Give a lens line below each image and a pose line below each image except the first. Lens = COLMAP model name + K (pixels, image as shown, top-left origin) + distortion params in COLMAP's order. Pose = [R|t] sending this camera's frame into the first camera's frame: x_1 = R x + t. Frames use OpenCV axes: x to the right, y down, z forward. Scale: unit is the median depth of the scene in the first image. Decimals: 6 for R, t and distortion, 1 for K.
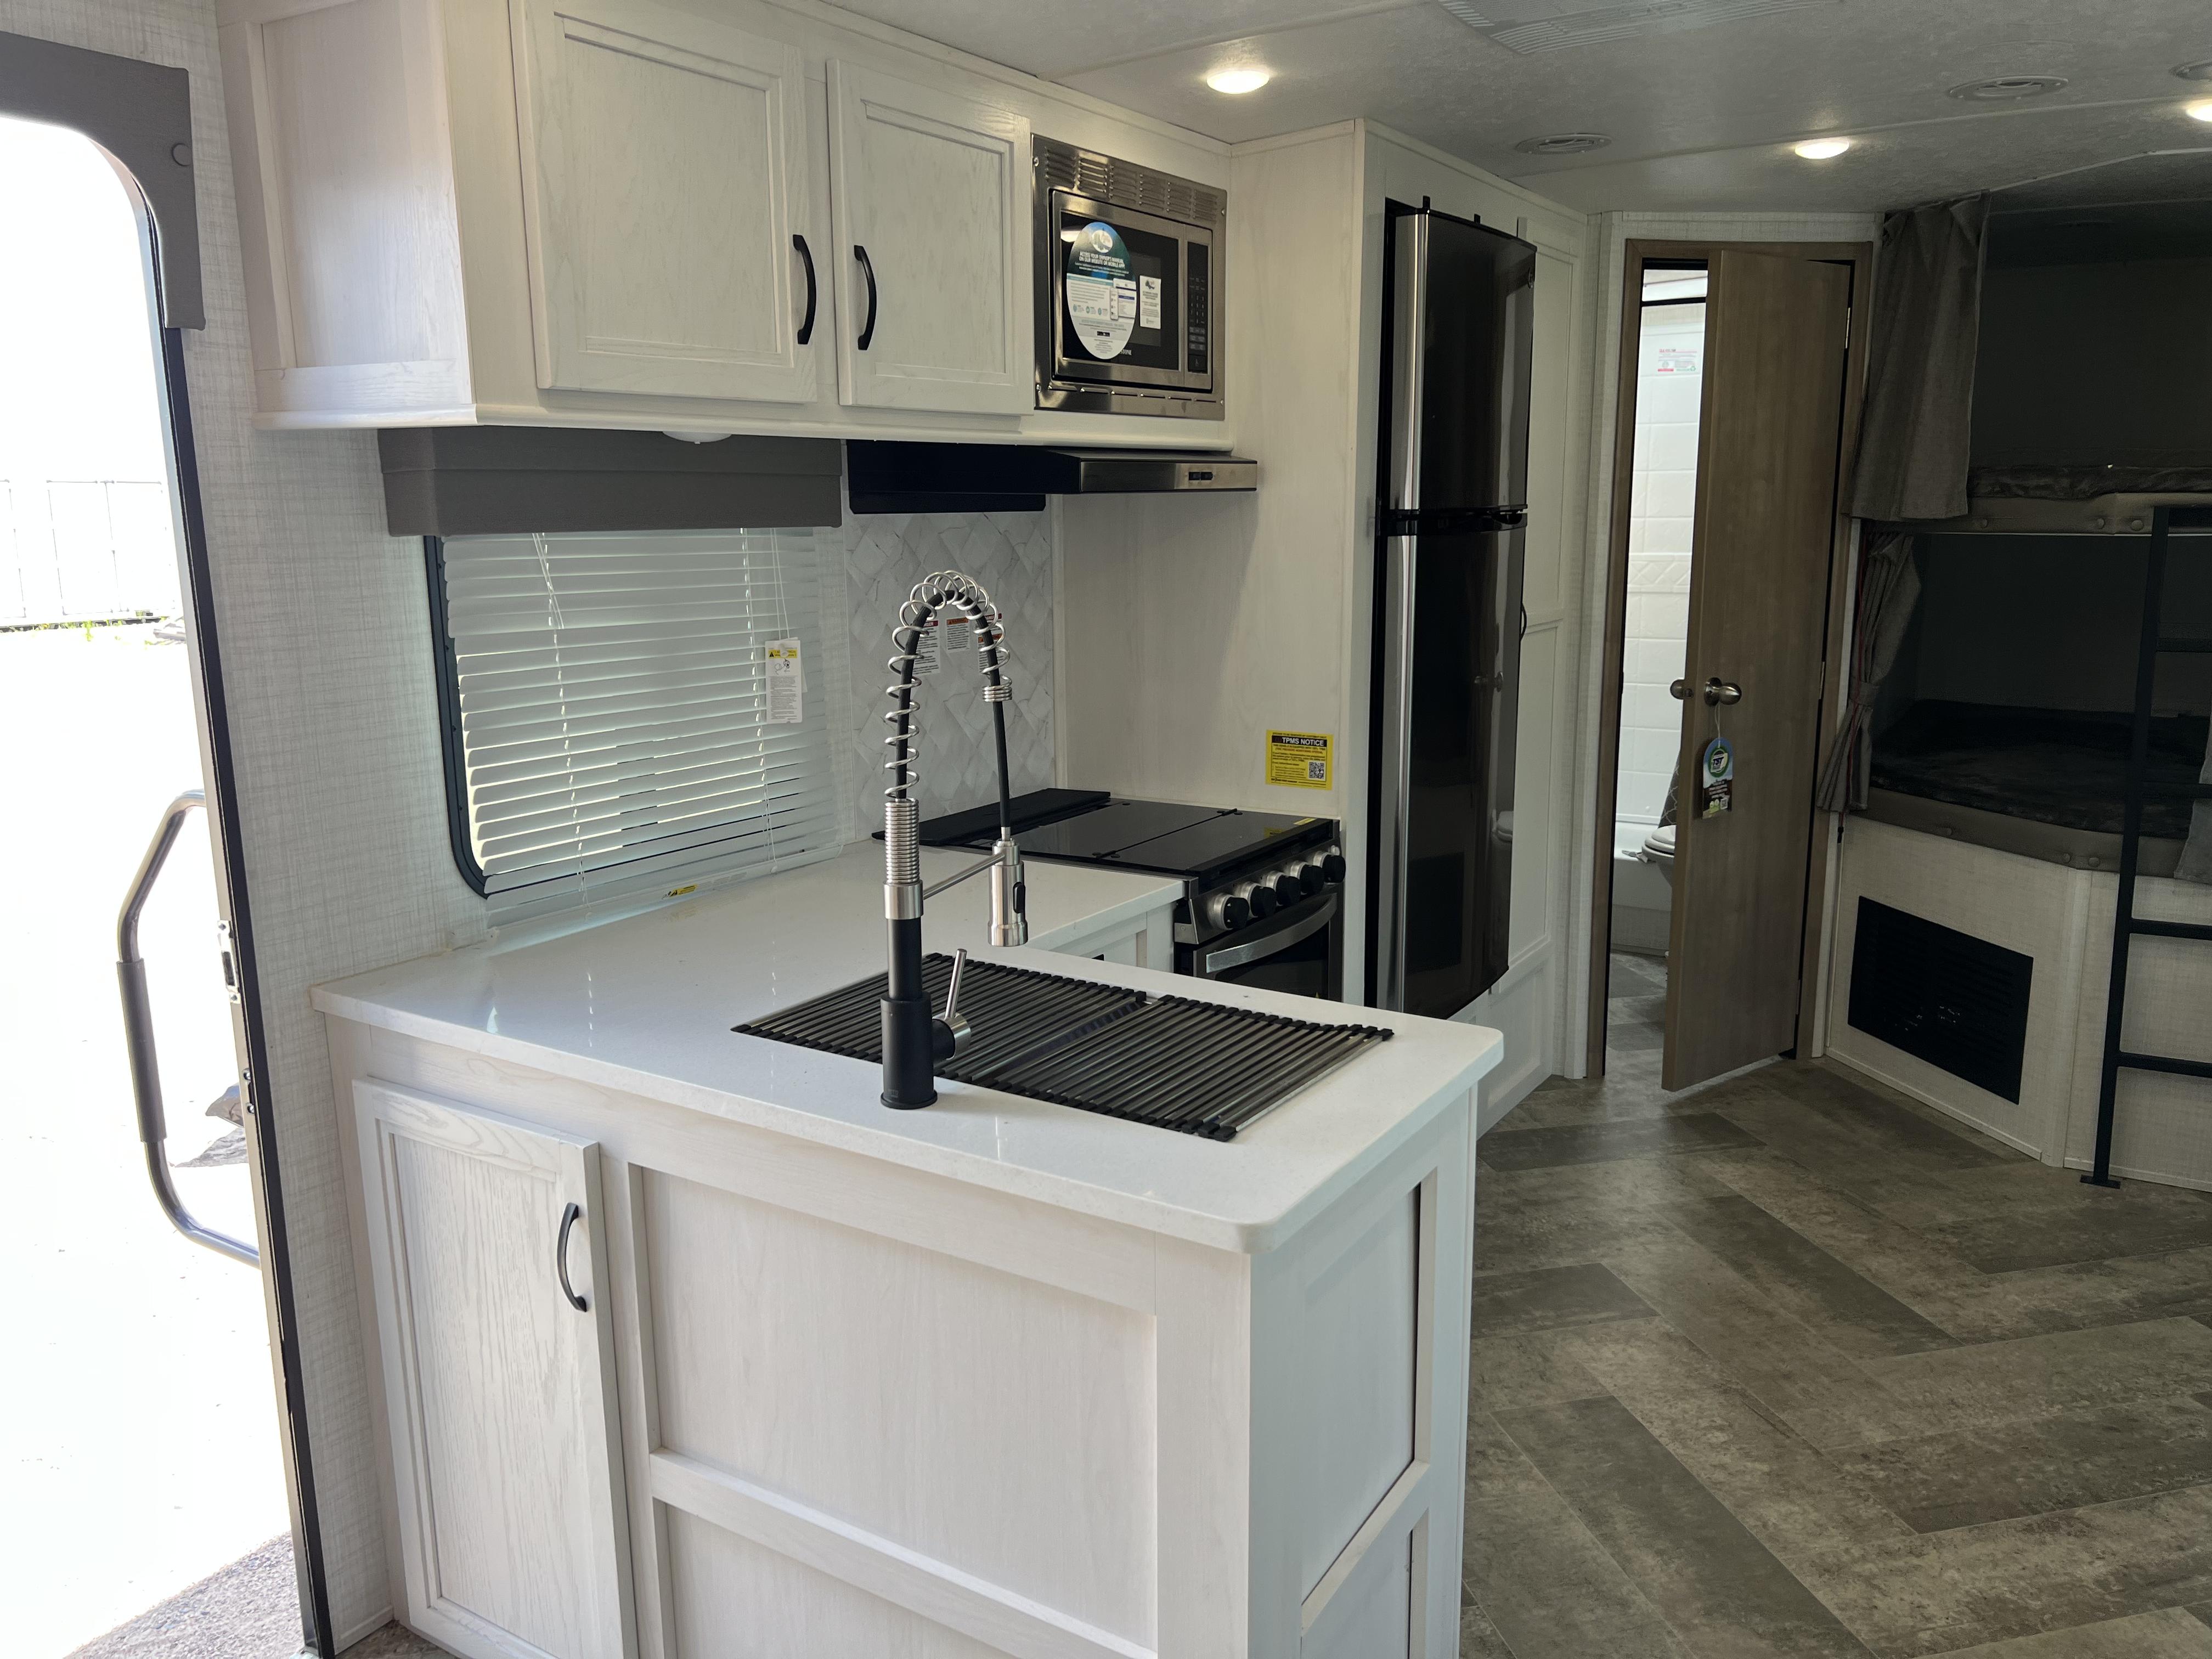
lens RADIAL K [[1682.3, 0, 1088.8], [0, 1682.3, 833.0], [0, 0, 1]] dist [0.055096, -0.054572]
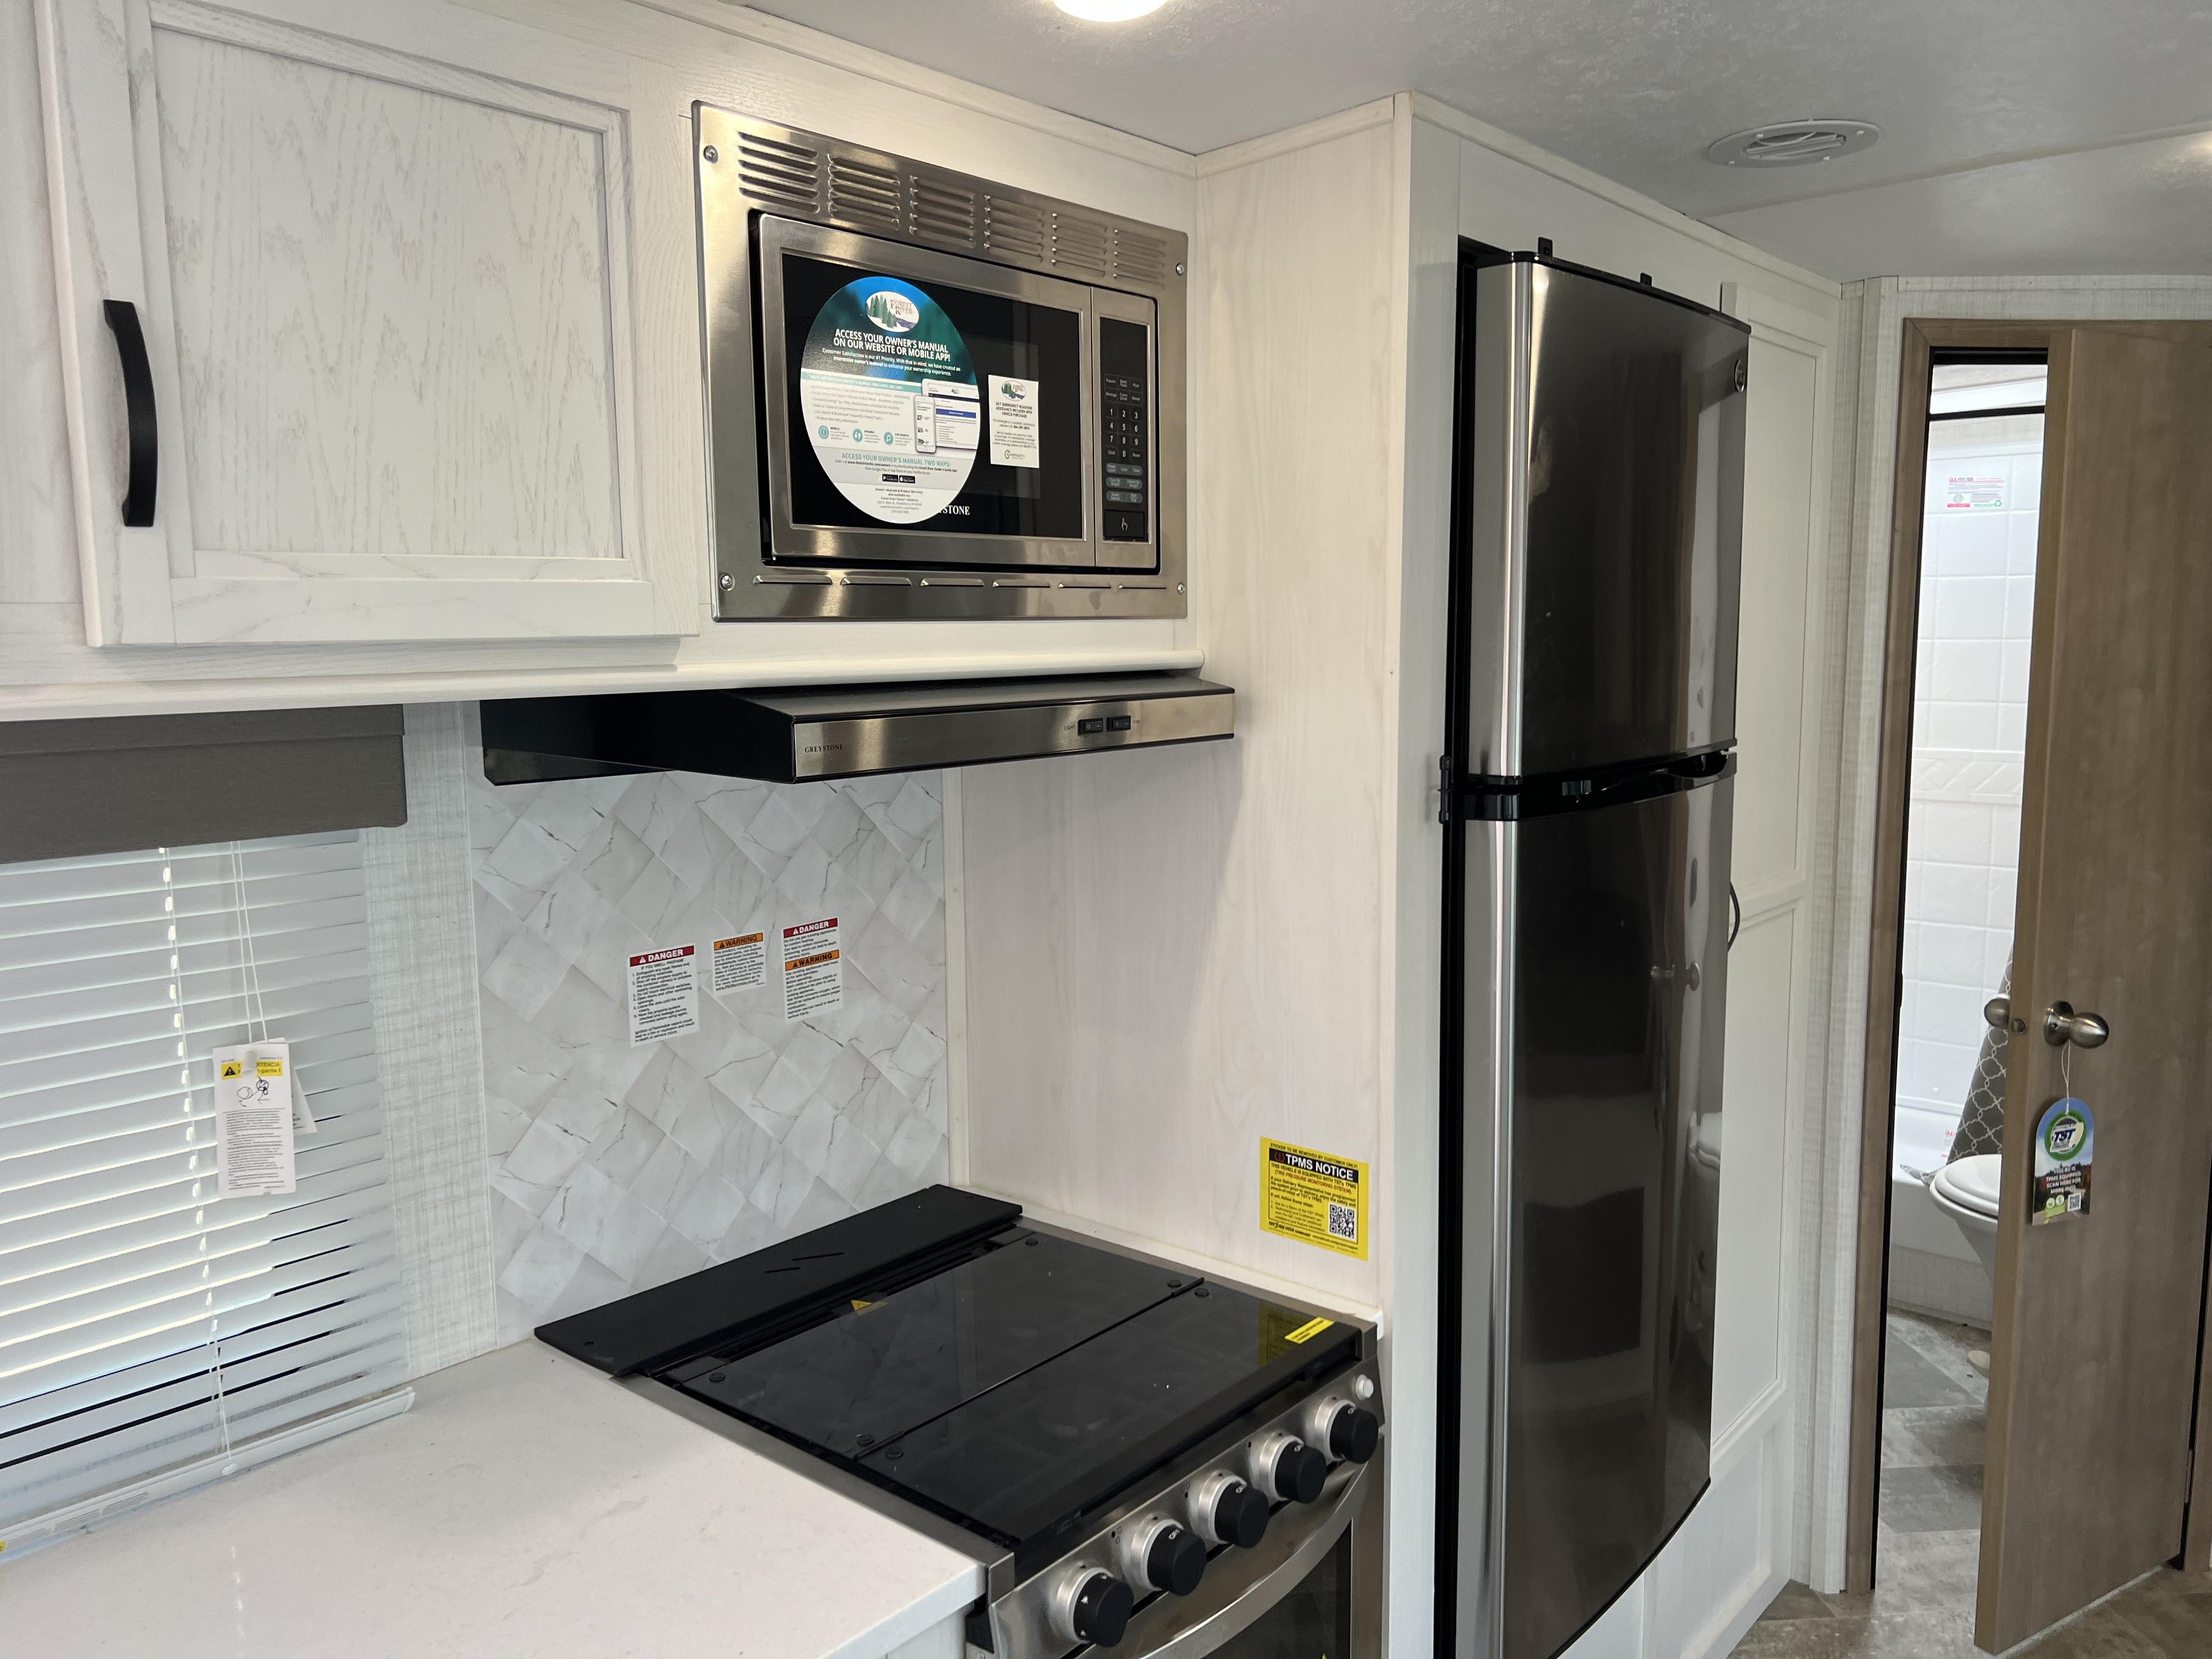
lens RADIAL K [[1682.3, 0, 1103.0], [0, 1682.3, 833.4], [0, 0, 1]] dist [0.055096, -0.054572]
pose [[0.991108, 0.021014, -0.131390, 0.132988], [-0.029873, 0.997384, -0.065823, -0.132549], [0.129663, 0.069163, 0.989143, 0.430096]]
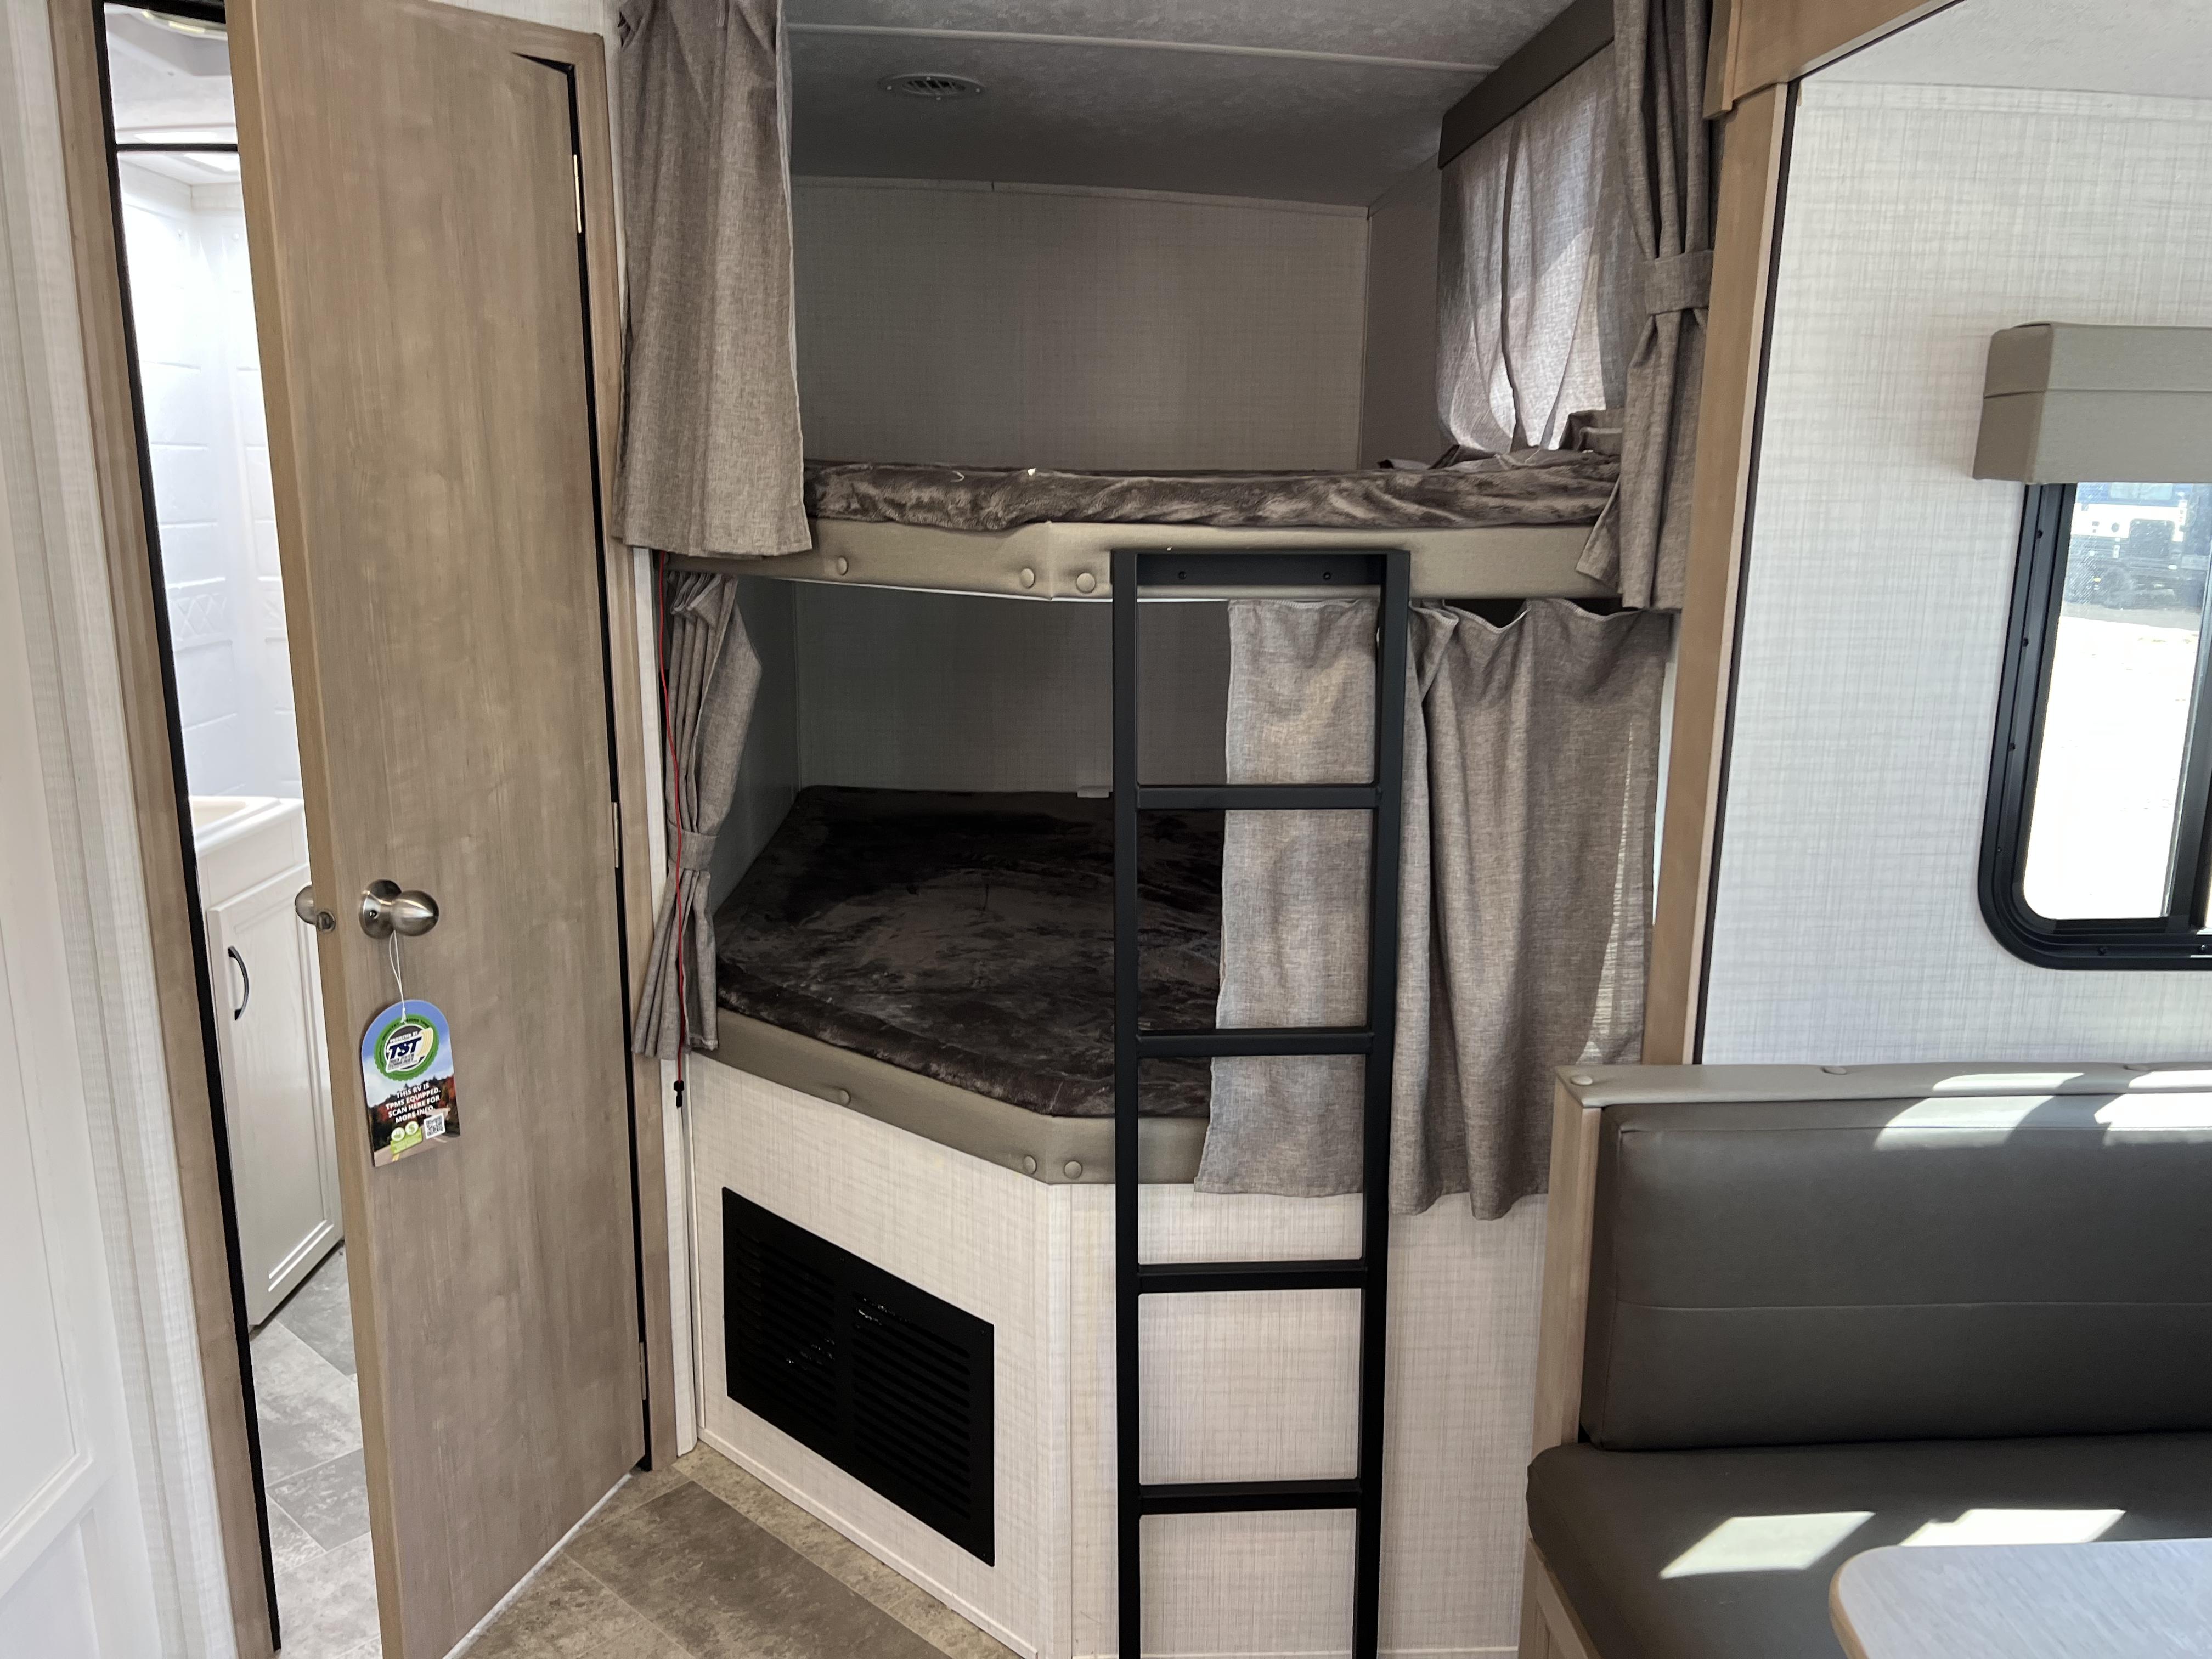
lens RADIAL K [[1682.3, 0, 1140.9], [0, 1682.3, 864.1], [0, 0, 1]] dist [0.055096, -0.054572]
pose [[0.805388, -0.109441, 0.582557, 0.343277], [0.092058, 0.993977, 0.059462, -0.137319], [-0.585555, 0.005739, 0.810612, 0.624106]]
